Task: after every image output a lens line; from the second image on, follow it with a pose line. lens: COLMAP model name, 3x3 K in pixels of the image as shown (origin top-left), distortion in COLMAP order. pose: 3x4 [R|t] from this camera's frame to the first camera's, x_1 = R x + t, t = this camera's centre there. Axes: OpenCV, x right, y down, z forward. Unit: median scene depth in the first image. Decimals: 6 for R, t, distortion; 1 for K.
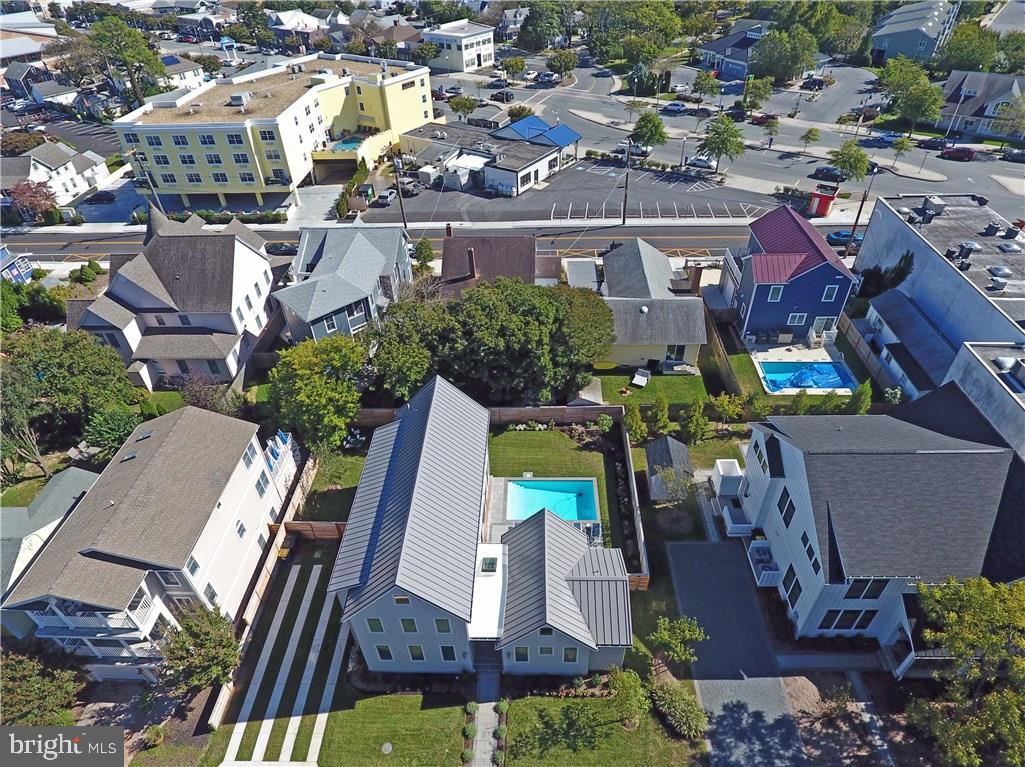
lens RADIAL K [[597.1, 0, 517.1], [0, 597.1, 391.5], [0, 0, 1]] dist [-0.004323, 0.000333]
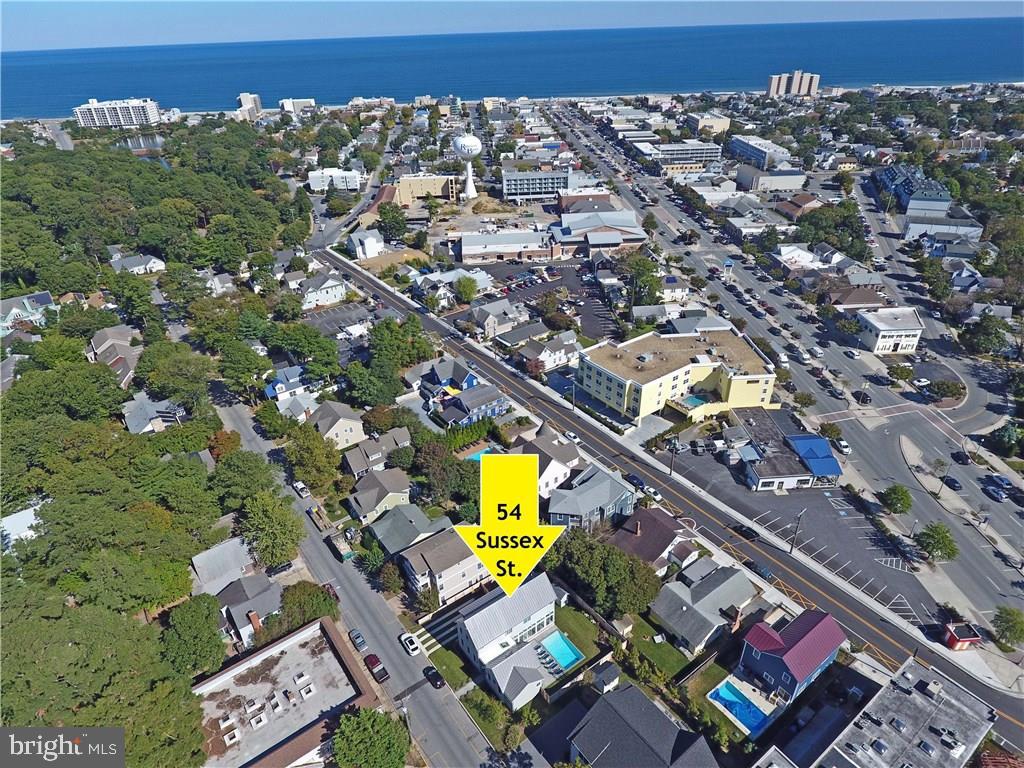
lens RADIAL K [[596.5, 0, 513.6], [0, 596.5, 389.7], [0, 0, 1]] dist [-0.004323, 0.000333]
pose [[0.619196, 0.415334, -0.666403, 0.808359], [-0.499721, 0.863056, 0.073576, -0.573396], [0.605702, 0.287457, 0.741952, -0.808615]]
